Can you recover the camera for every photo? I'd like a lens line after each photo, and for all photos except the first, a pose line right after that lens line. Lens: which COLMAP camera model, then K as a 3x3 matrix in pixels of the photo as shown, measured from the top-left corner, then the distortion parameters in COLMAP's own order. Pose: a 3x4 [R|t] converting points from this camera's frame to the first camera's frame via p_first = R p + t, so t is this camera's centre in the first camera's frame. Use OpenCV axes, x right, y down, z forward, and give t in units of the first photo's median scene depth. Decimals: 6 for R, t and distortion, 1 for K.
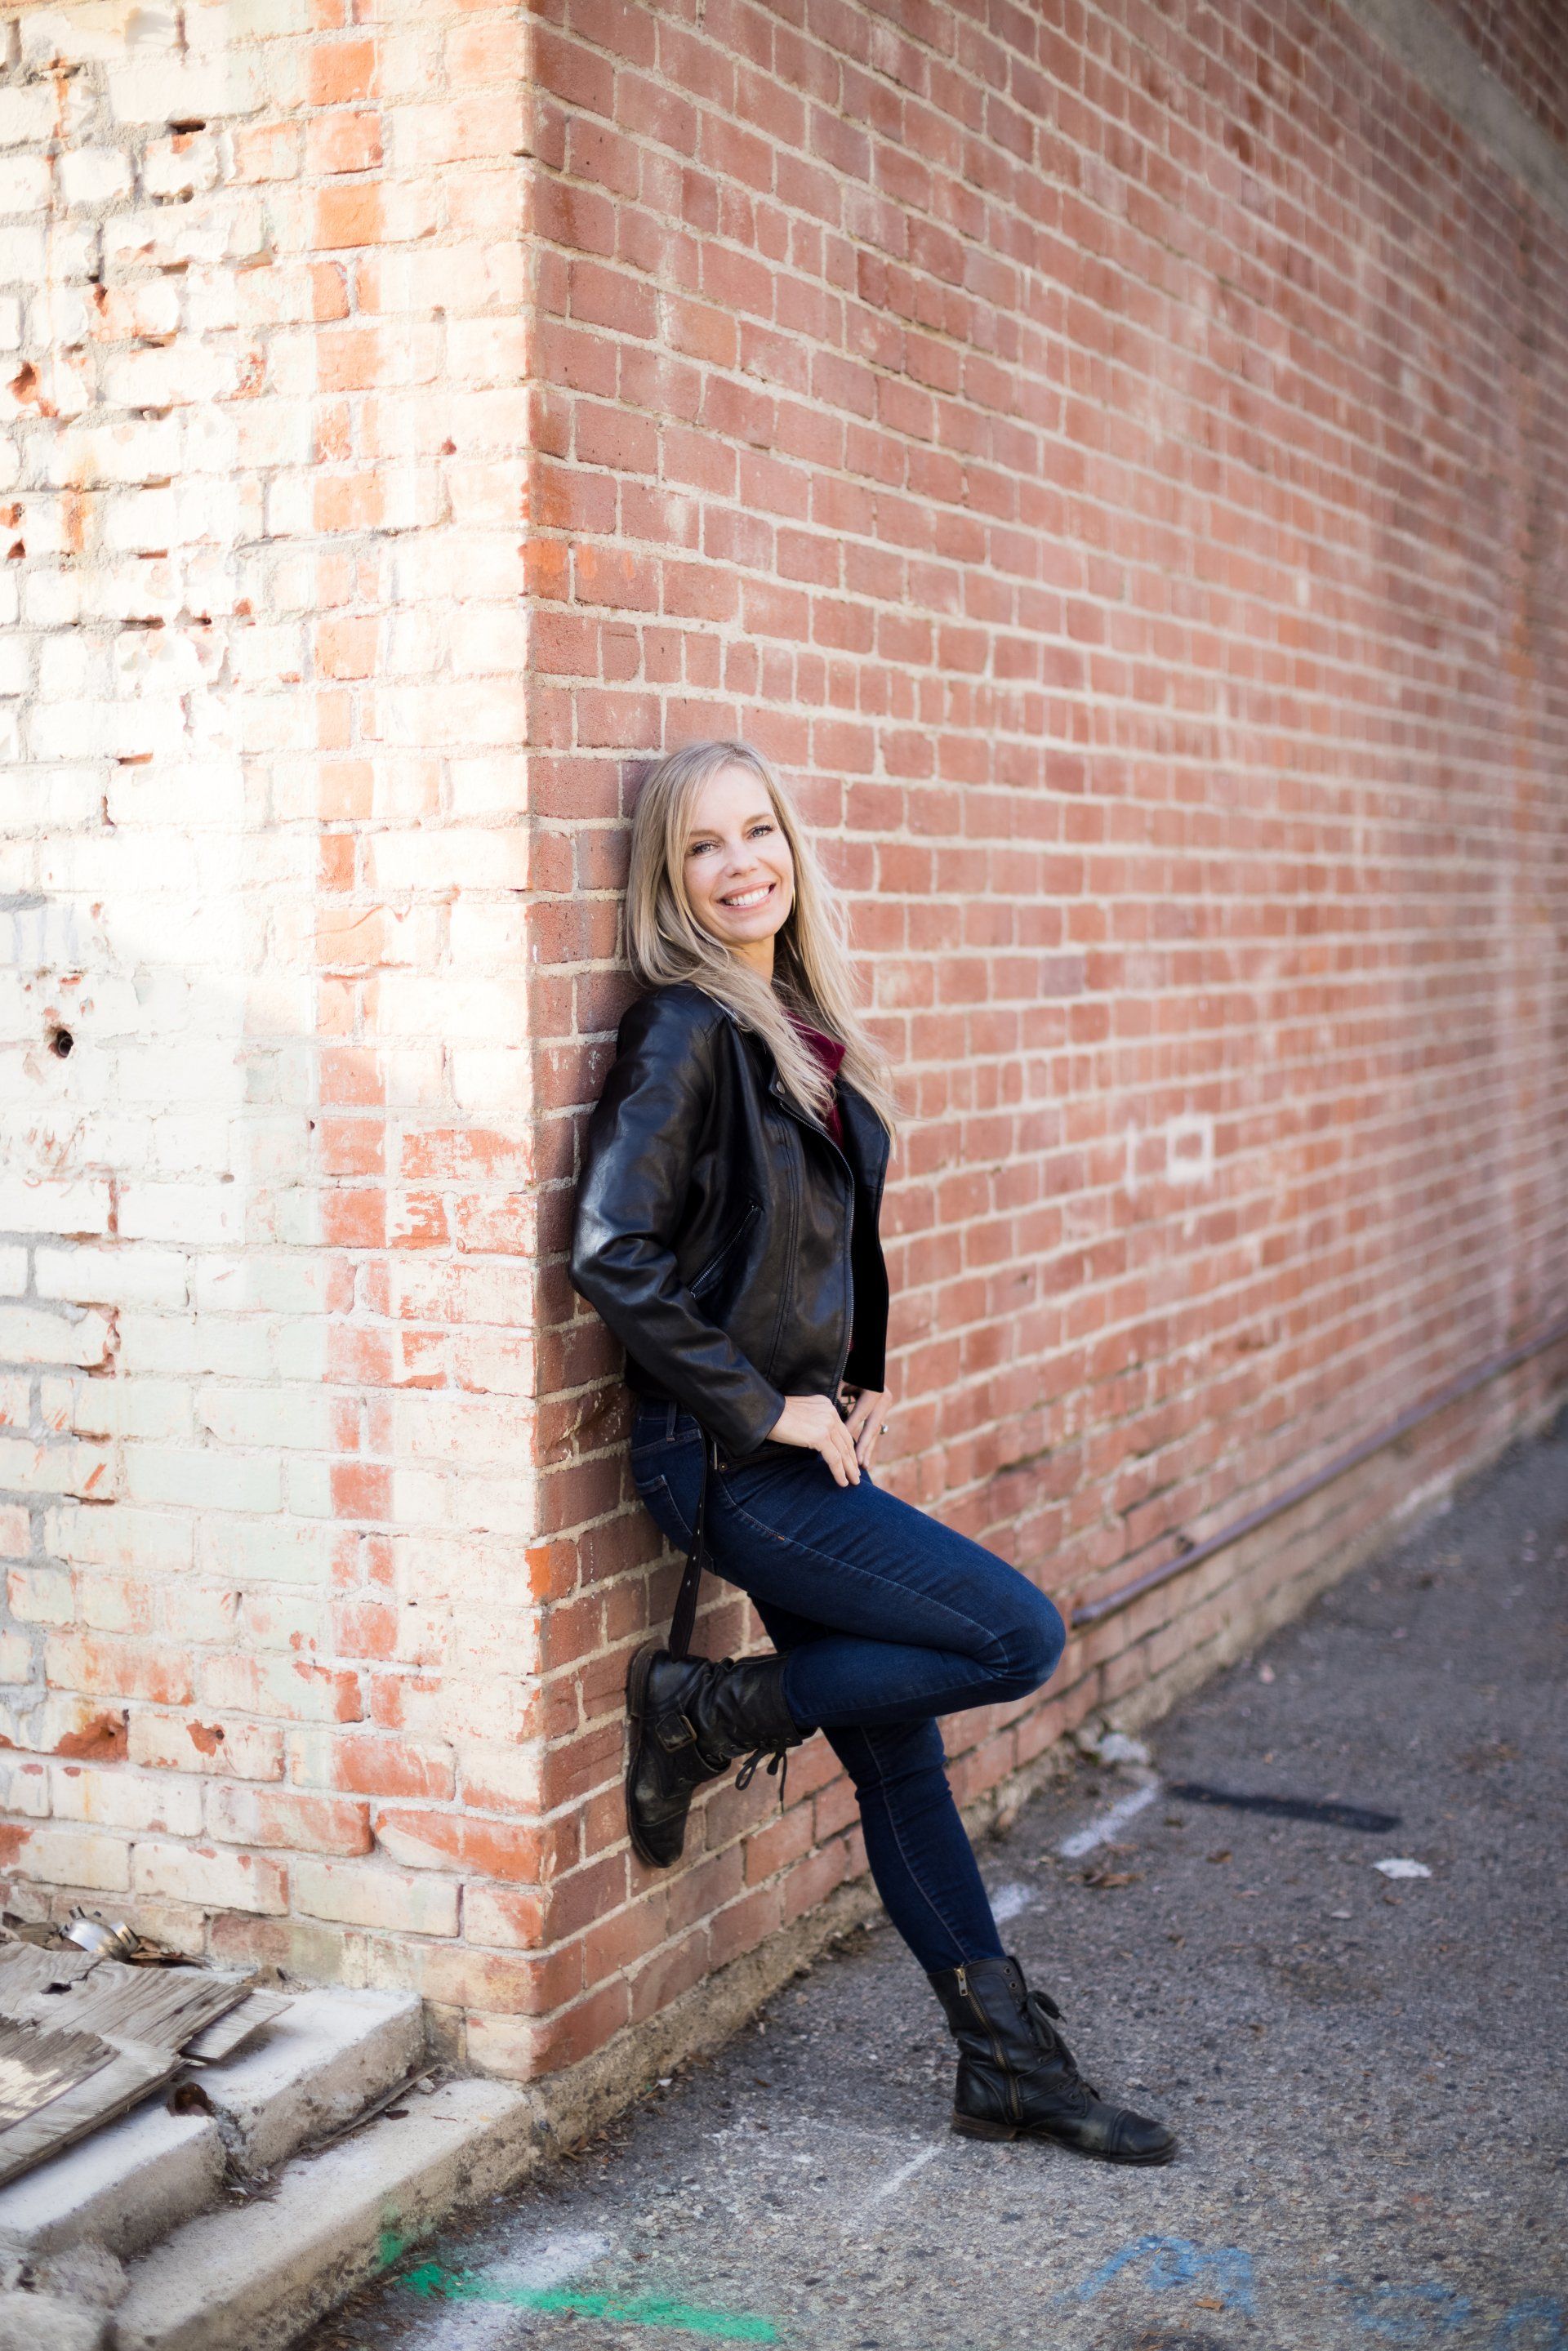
lens RADIAL K [[3428.2, 0, 784.0], [0, 3428.2, 1175.5], [0, 0, 1]] dist [-0.232225, 0.569090]
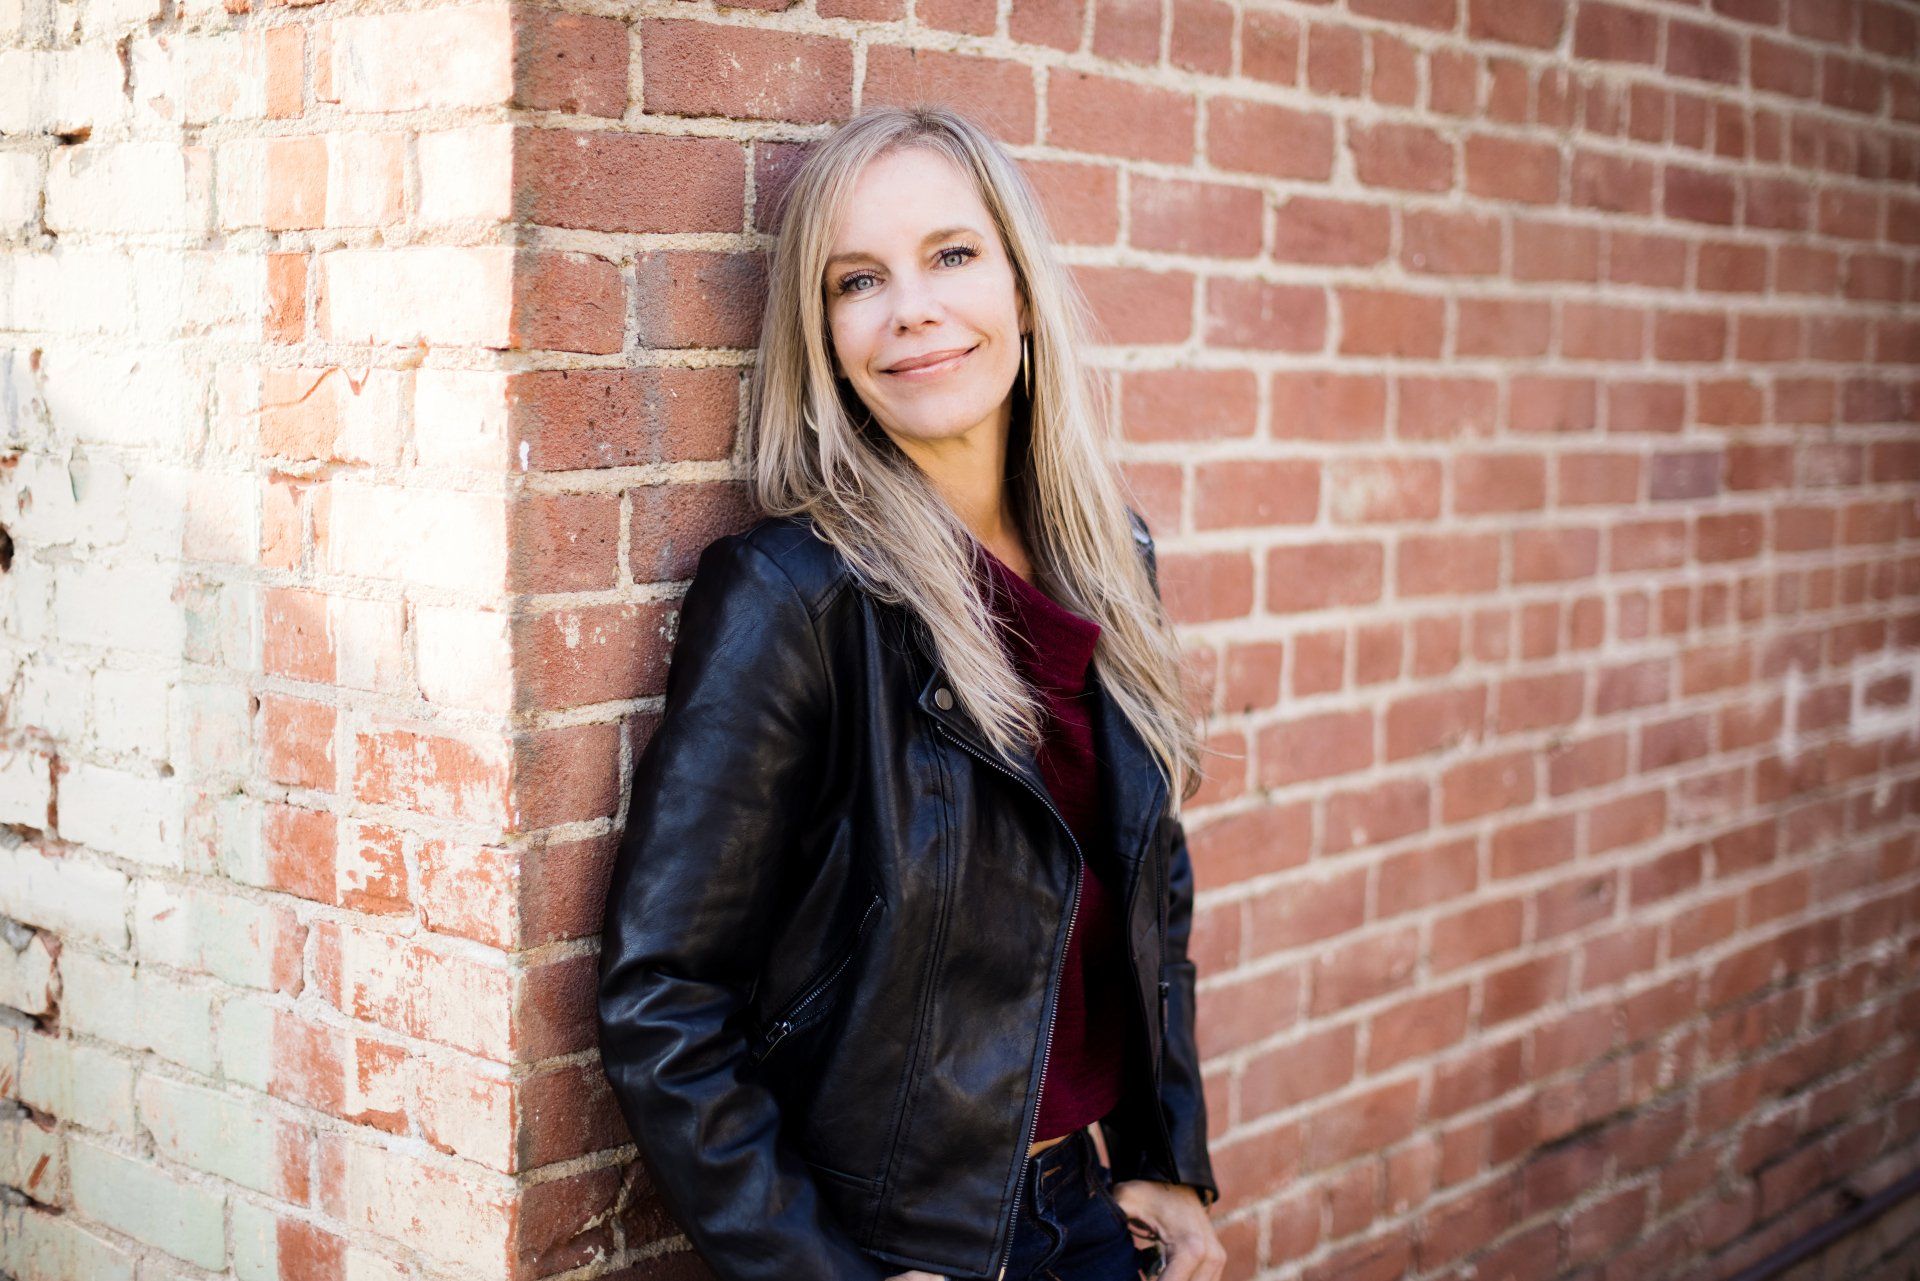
lens RADIAL K [[2799.6, 0, 960.0], [0, 2799.6, 640.5], [0, 0, 1]] dist [-0.232225, 0.569090]
pose [[0.960702, 0.055661, -0.271945, 0.127322], [-0.046889, 0.998152, 0.038655, -0.051425], [0.273594, -0.024385, 0.961536, 0.515039]]
